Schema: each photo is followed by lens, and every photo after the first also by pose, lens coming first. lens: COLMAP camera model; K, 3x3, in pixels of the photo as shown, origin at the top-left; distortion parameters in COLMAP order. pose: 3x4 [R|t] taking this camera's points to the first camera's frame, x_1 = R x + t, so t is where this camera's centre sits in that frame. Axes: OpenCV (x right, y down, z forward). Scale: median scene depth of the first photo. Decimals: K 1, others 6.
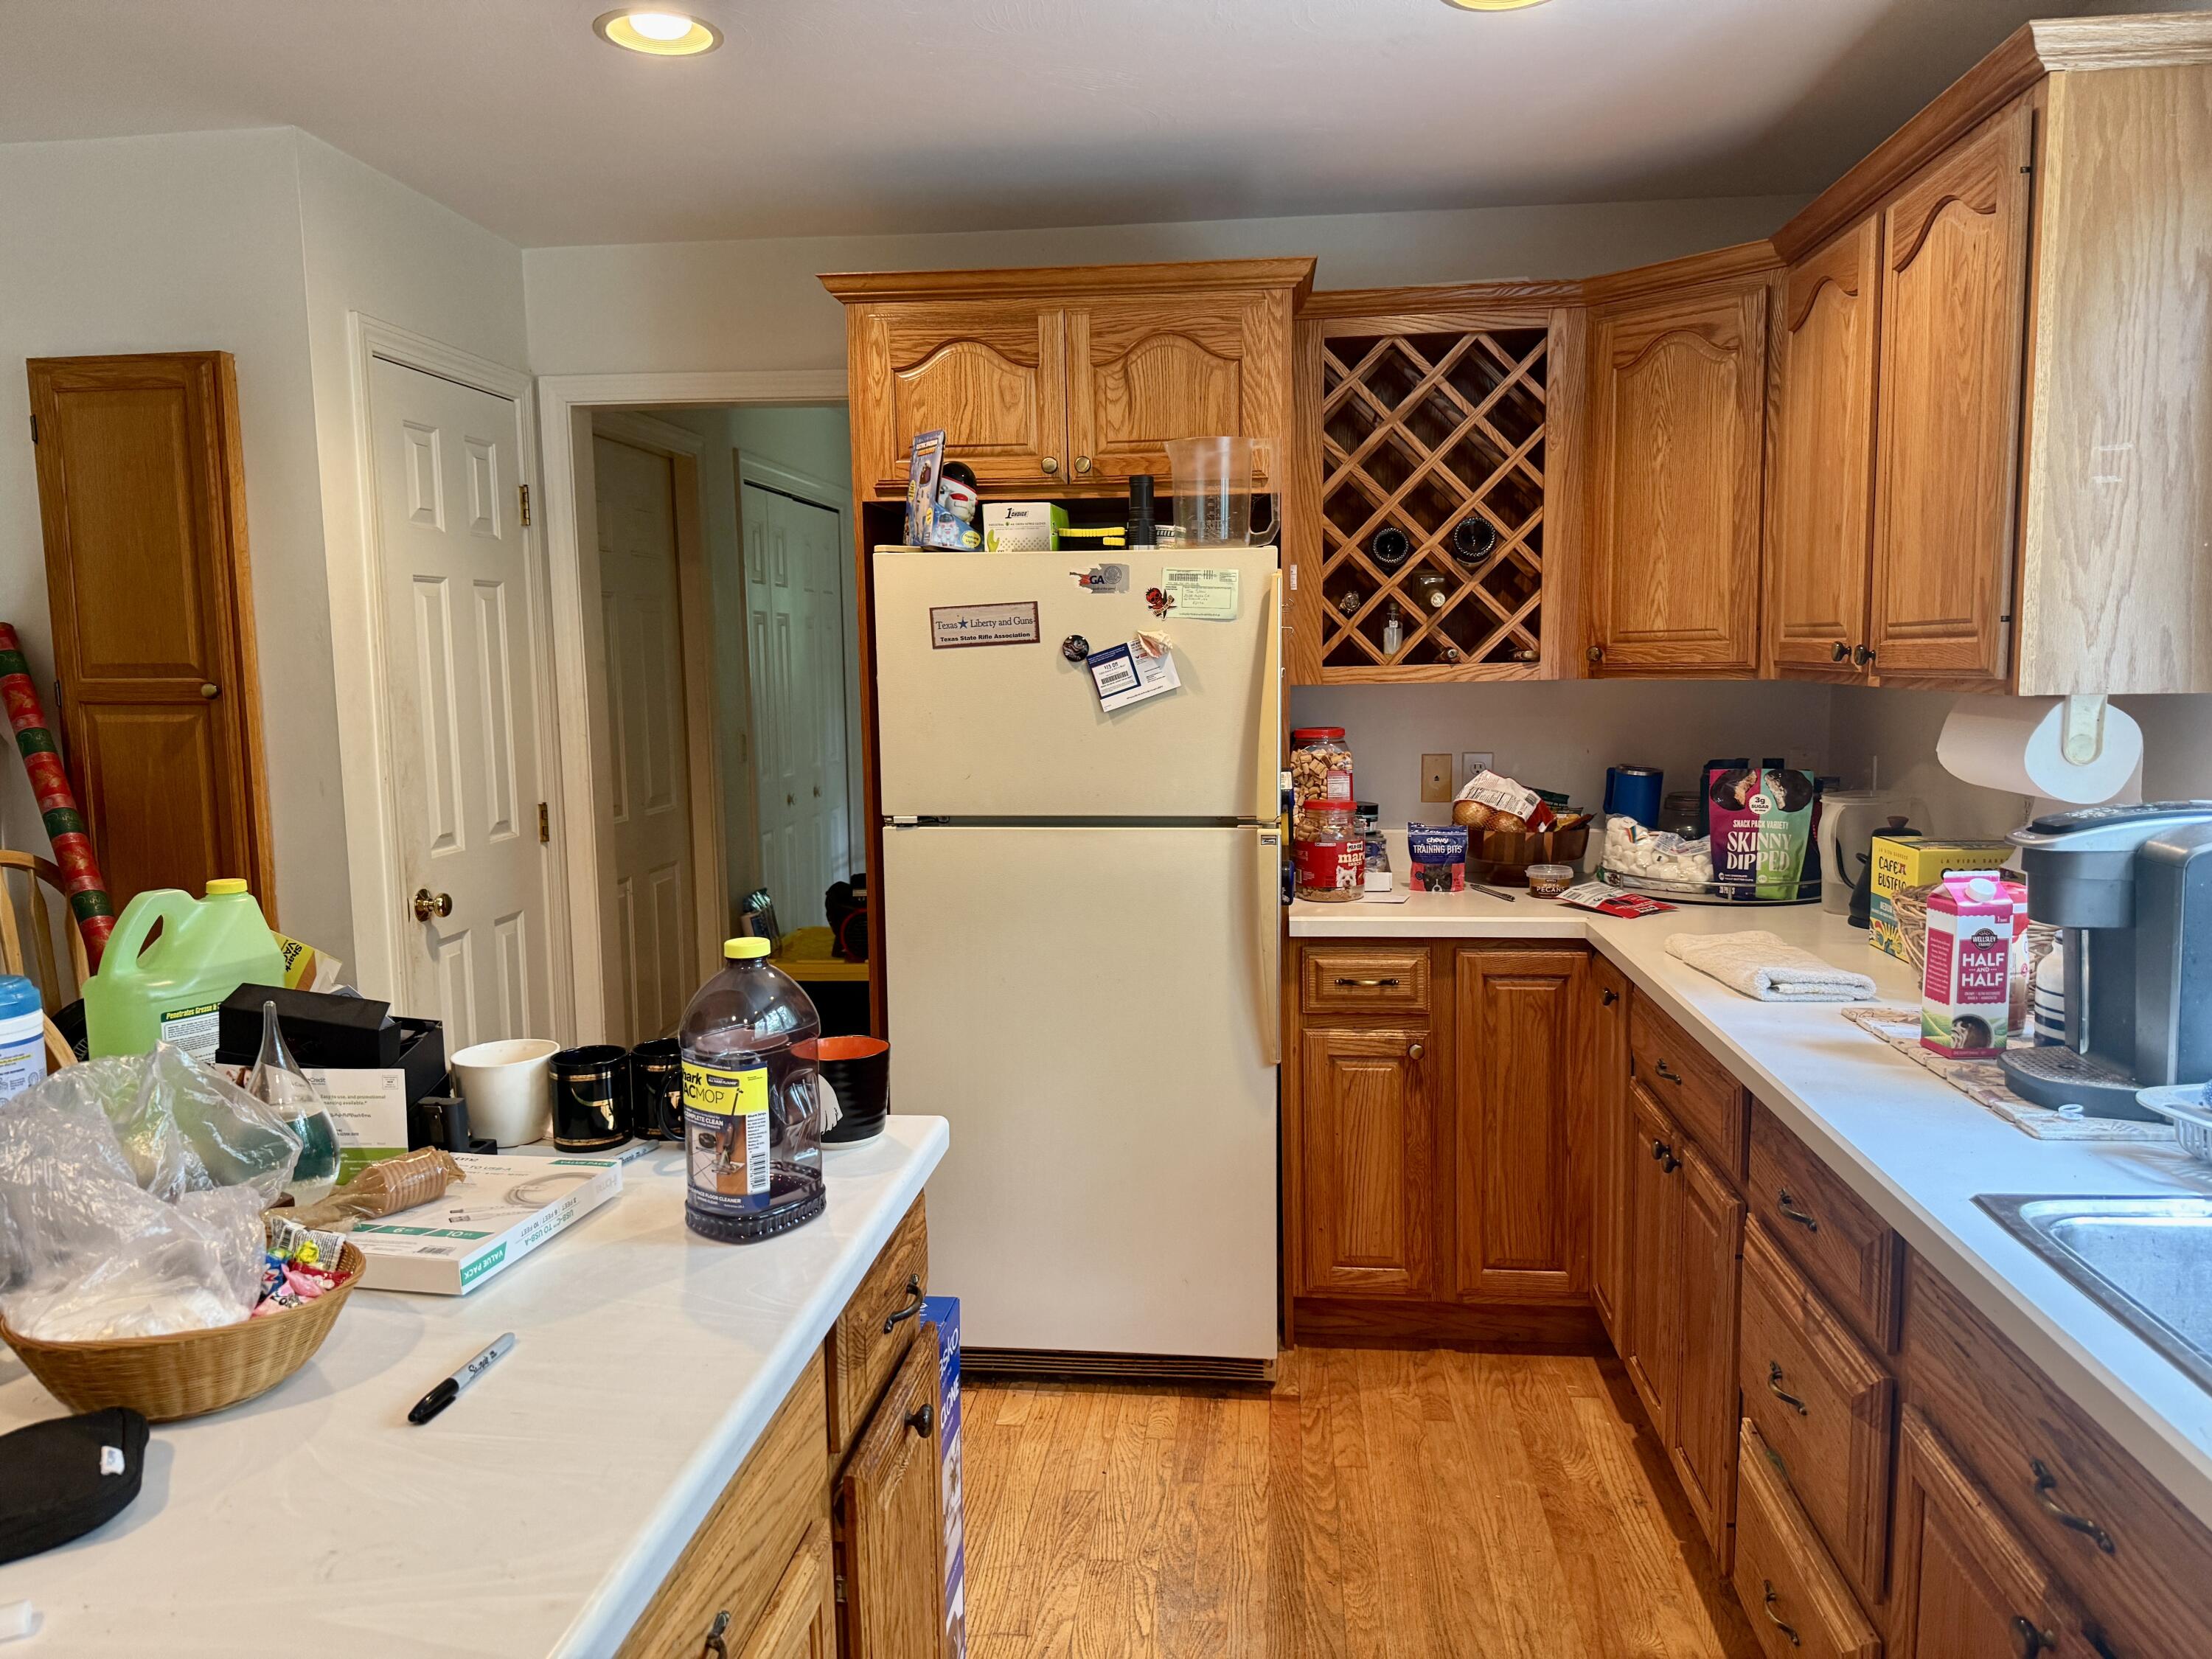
lens RADIAL K [[1539.0, 0, 1106.0], [0, 1539.0, 829.5], [0, 0, 1]] dist [0.125867, -0.170532]
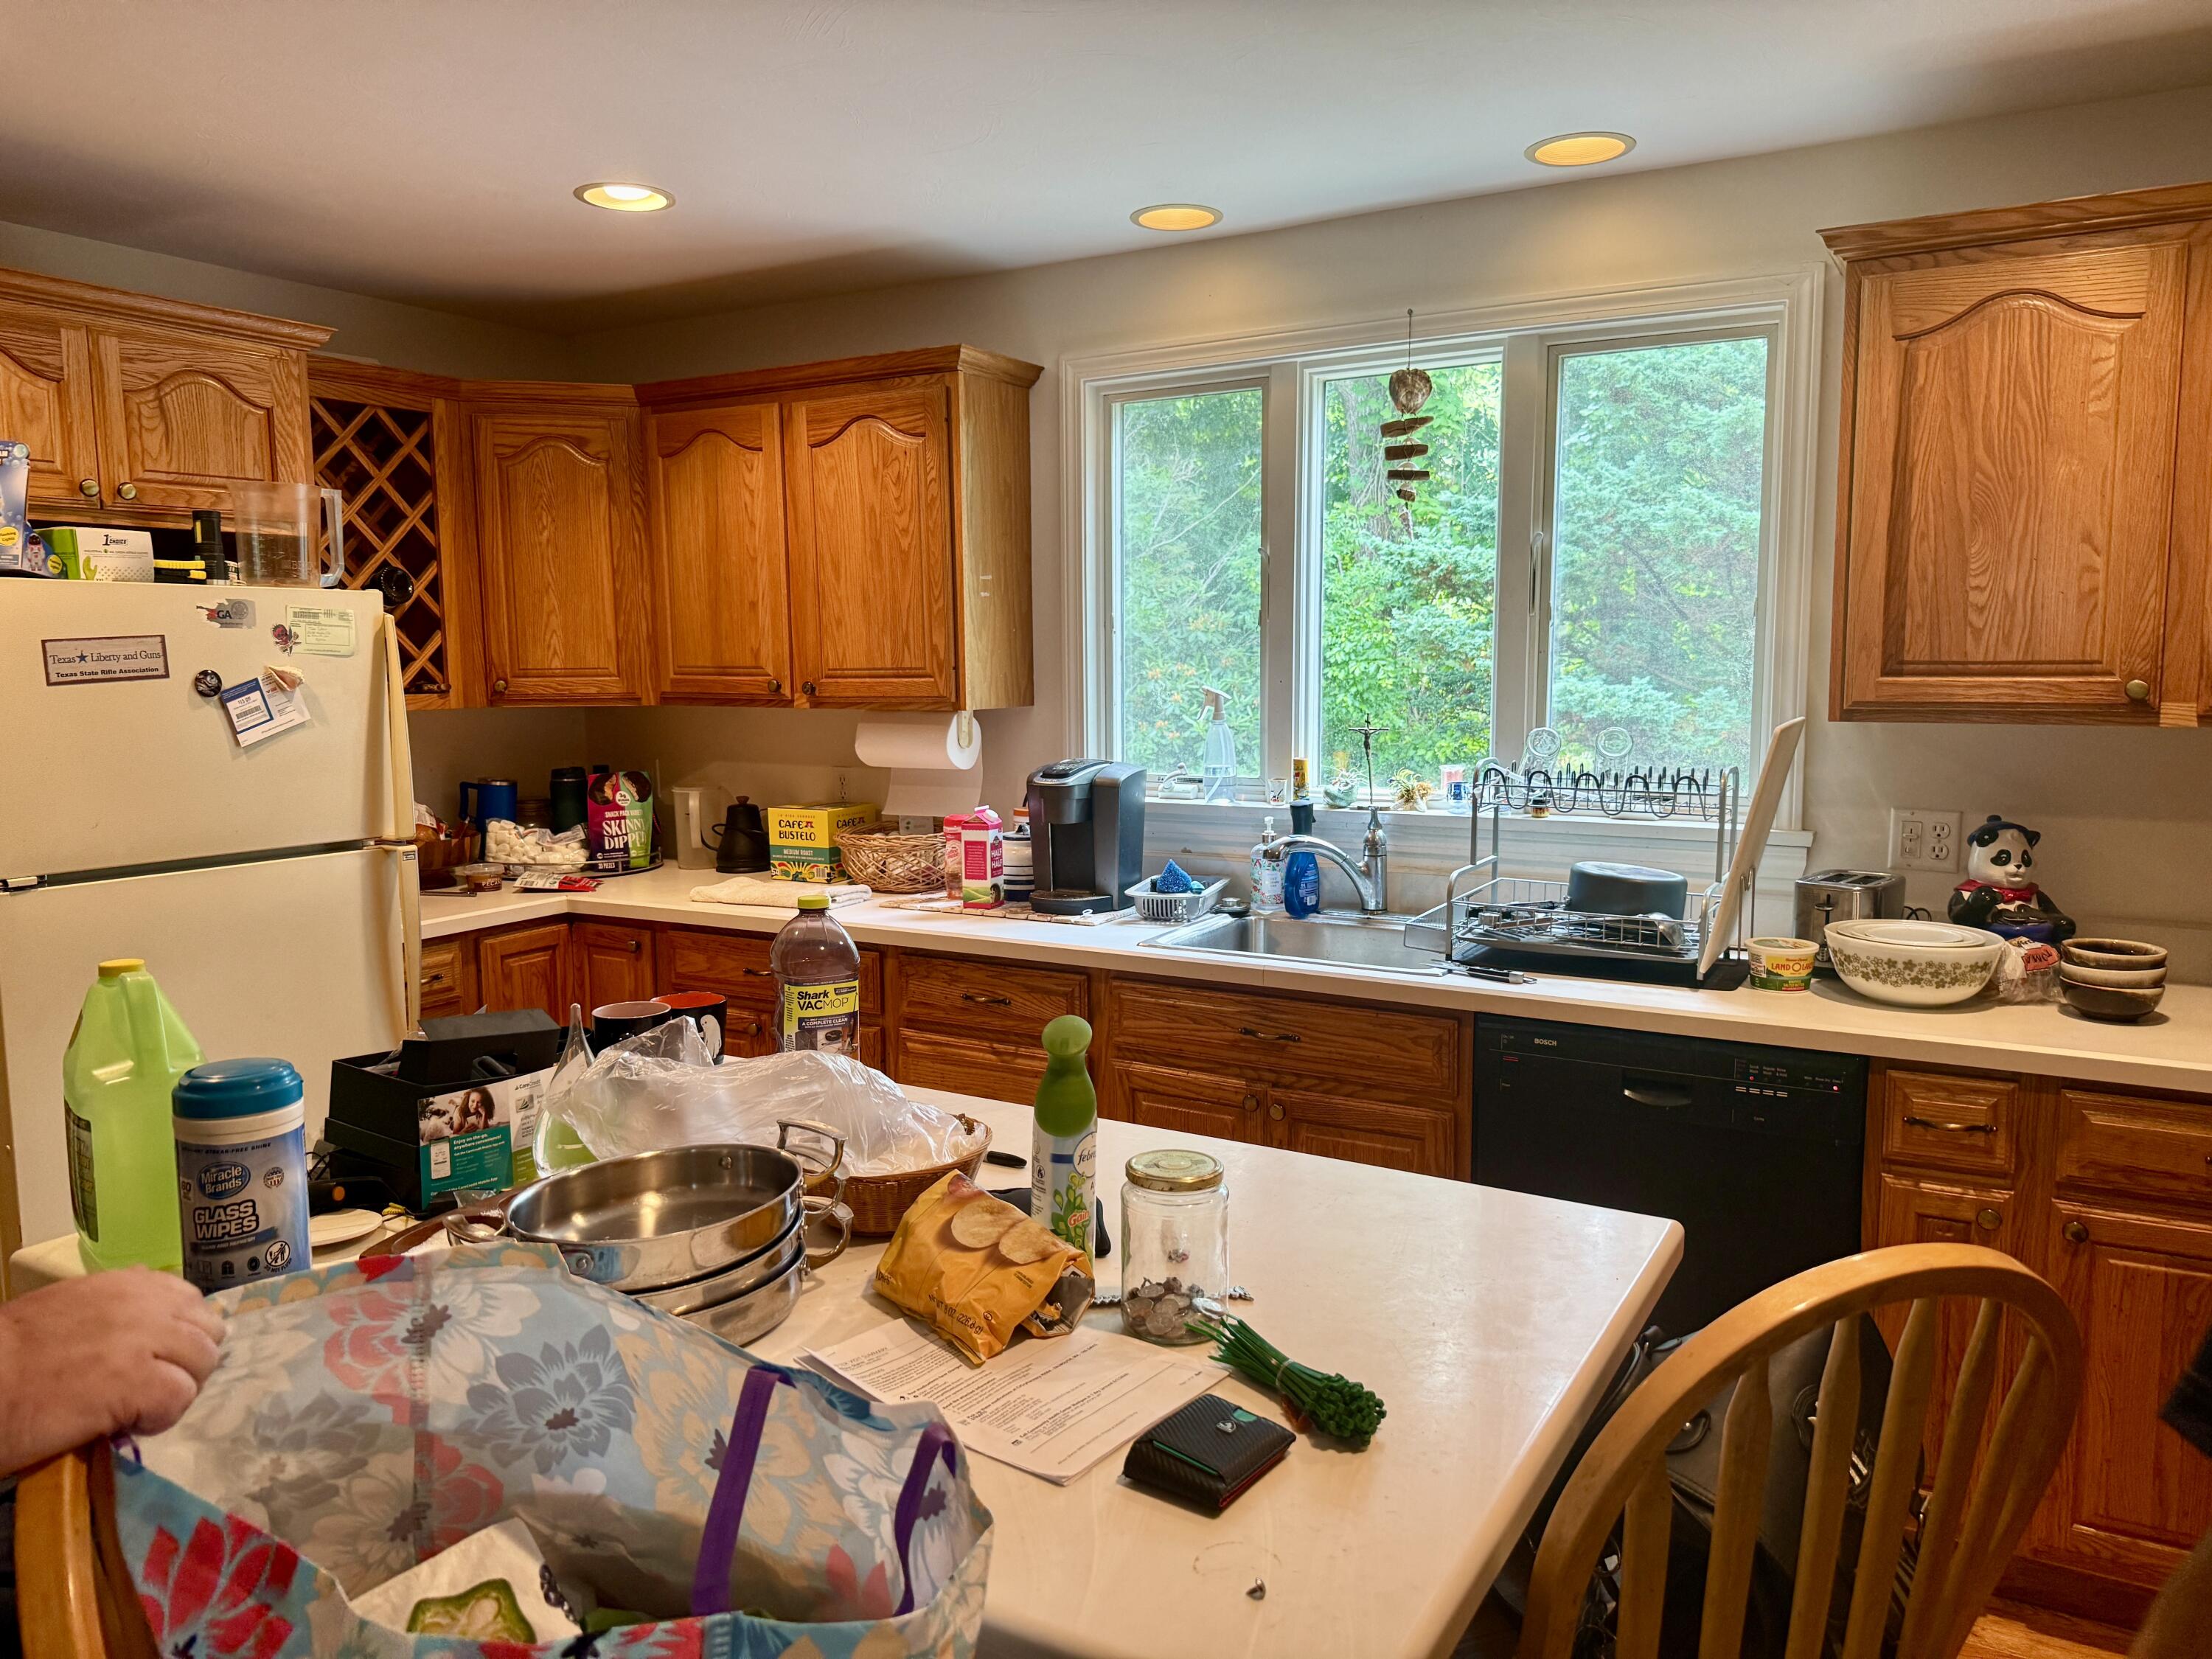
lens RADIAL K [[1556.9, 0, 1106.0], [0, 1556.9, 829.5], [0, 0, 1]] dist [0.000498, -0.039856]
pose [[0.411567, -0.090535, 0.906871, -0.651532], [0.105194, 0.993122, 0.051405, -0.015407], [-0.905288, 0.074241, 0.418261, 0.076931]]
